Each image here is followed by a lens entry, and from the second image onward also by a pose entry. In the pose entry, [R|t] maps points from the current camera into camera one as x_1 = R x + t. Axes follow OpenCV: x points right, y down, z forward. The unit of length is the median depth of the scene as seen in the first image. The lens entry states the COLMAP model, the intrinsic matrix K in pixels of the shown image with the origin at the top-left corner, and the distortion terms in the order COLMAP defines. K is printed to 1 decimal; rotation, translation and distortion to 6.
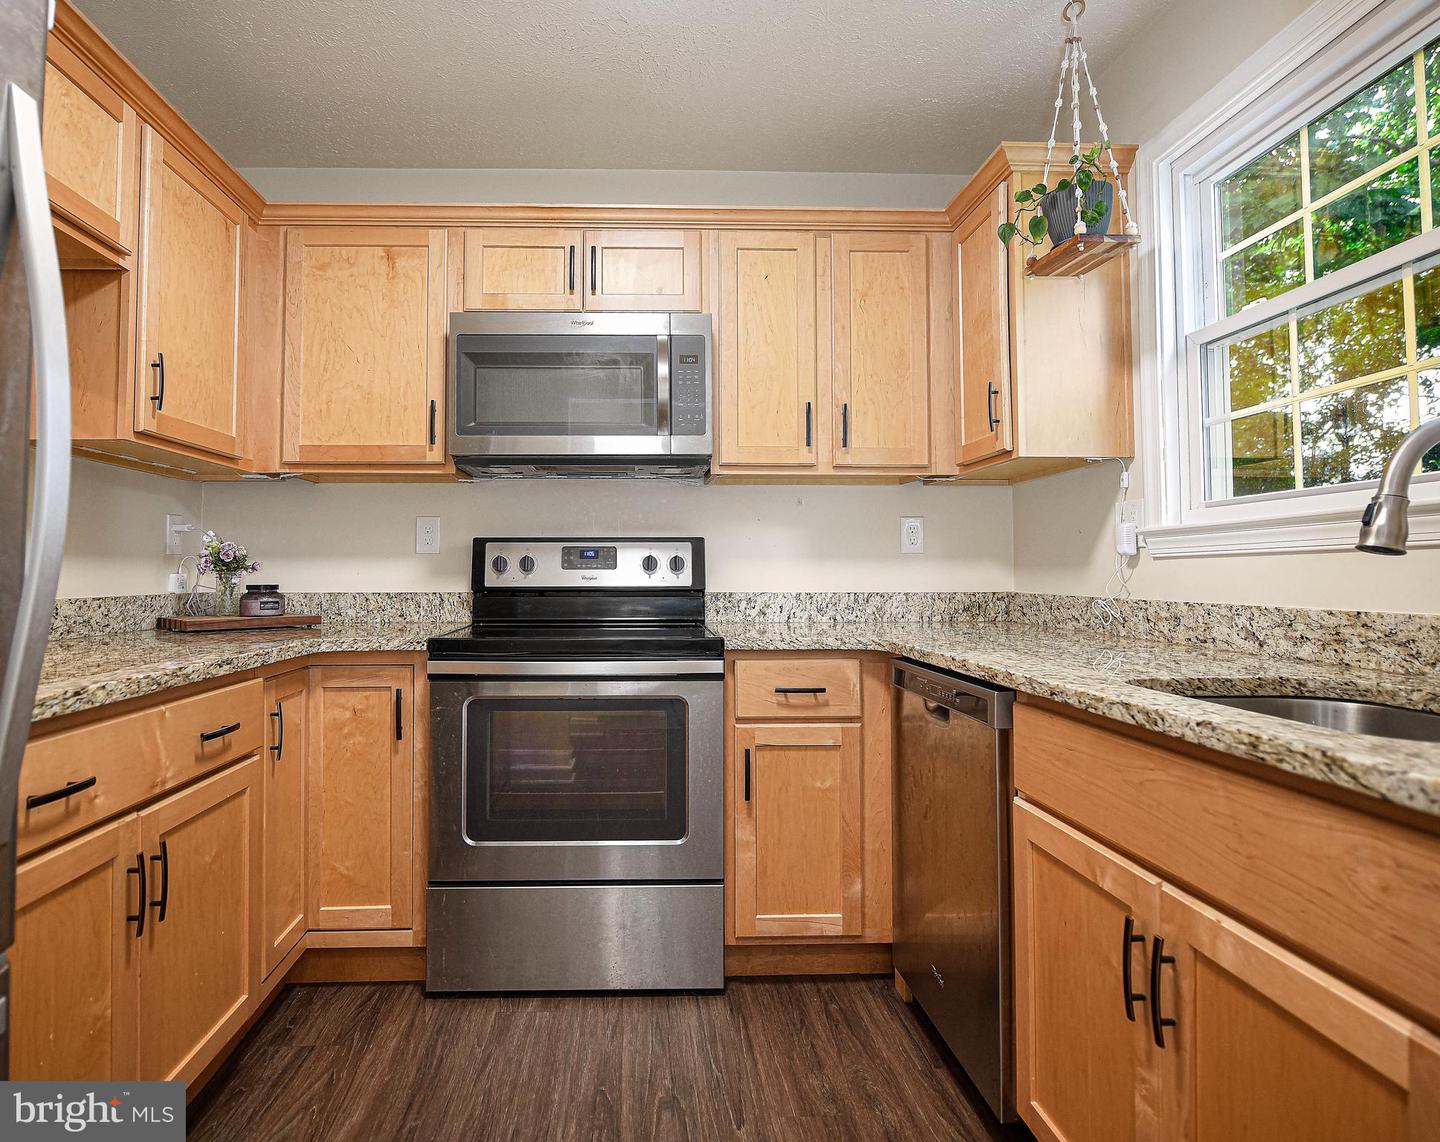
lens RADIAL K [[830.7, 0, 716.0], [0, 830.7, 567.5], [0, 0, 1]] dist [-0.001123, -0.009279]
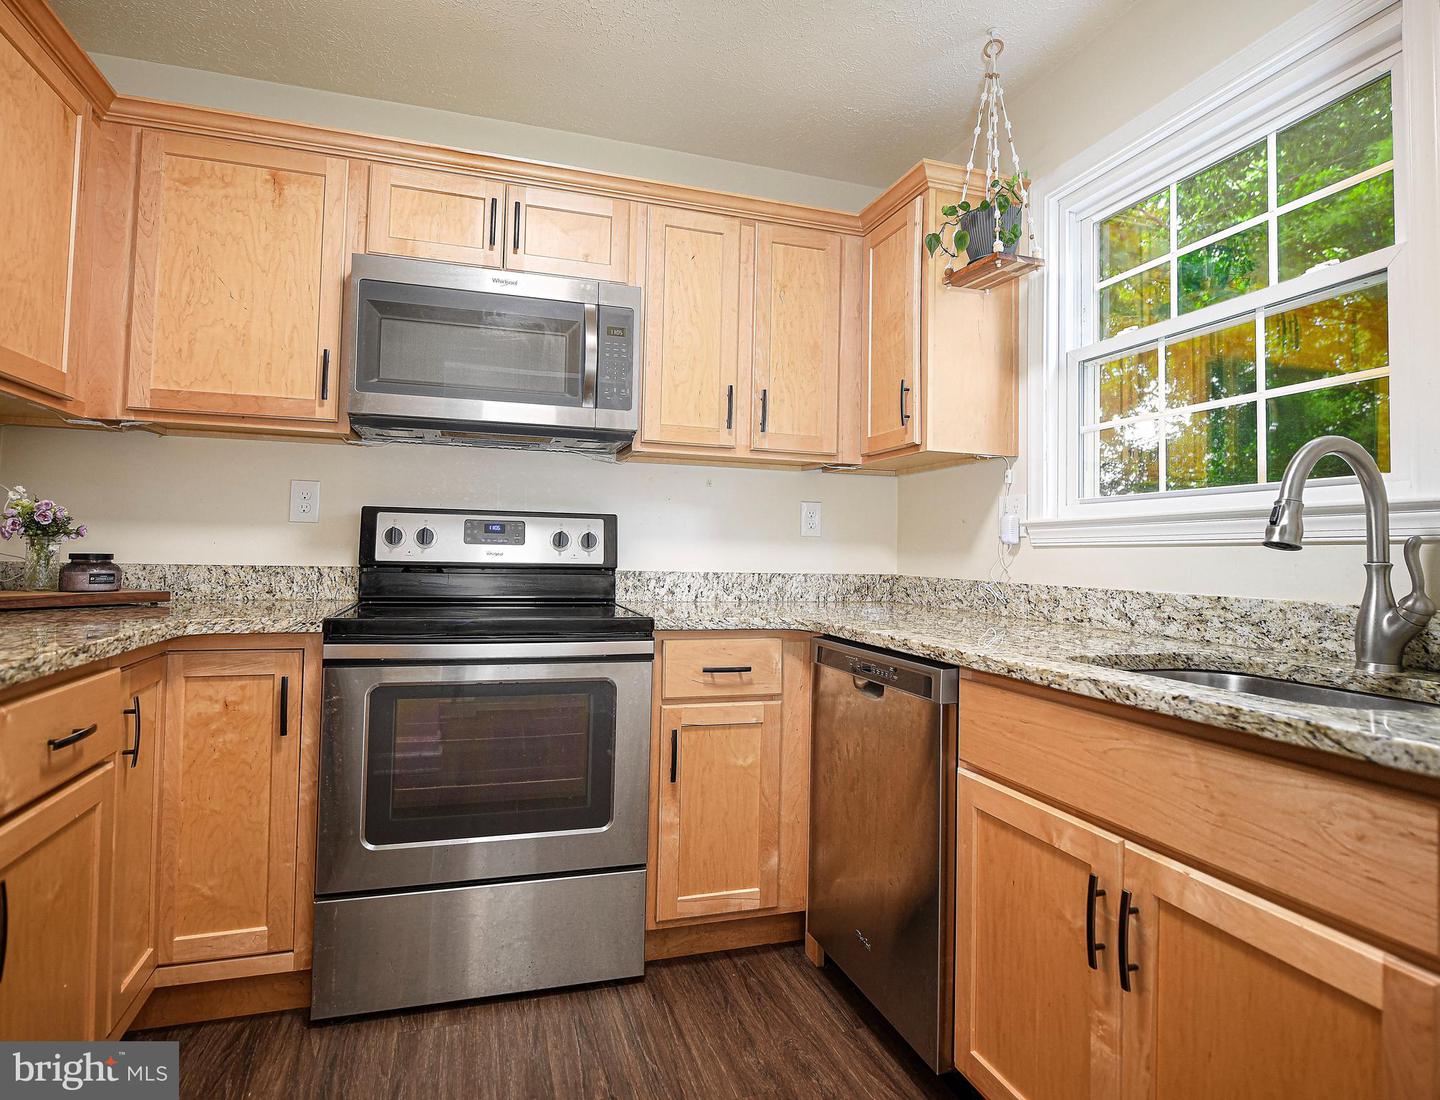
lens RADIAL K [[785.8, 0, 721.8], [0, 785.8, 544.2], [0, 0, 1]] dist [-0.002663, -0.005678]
pose [[0.962106, 0.024365, 0.271584, -0.167399], [-0.023689, 0.999703, -0.005767, 0.001178], [-0.271644, -0.000885, 0.962397, 0.083557]]
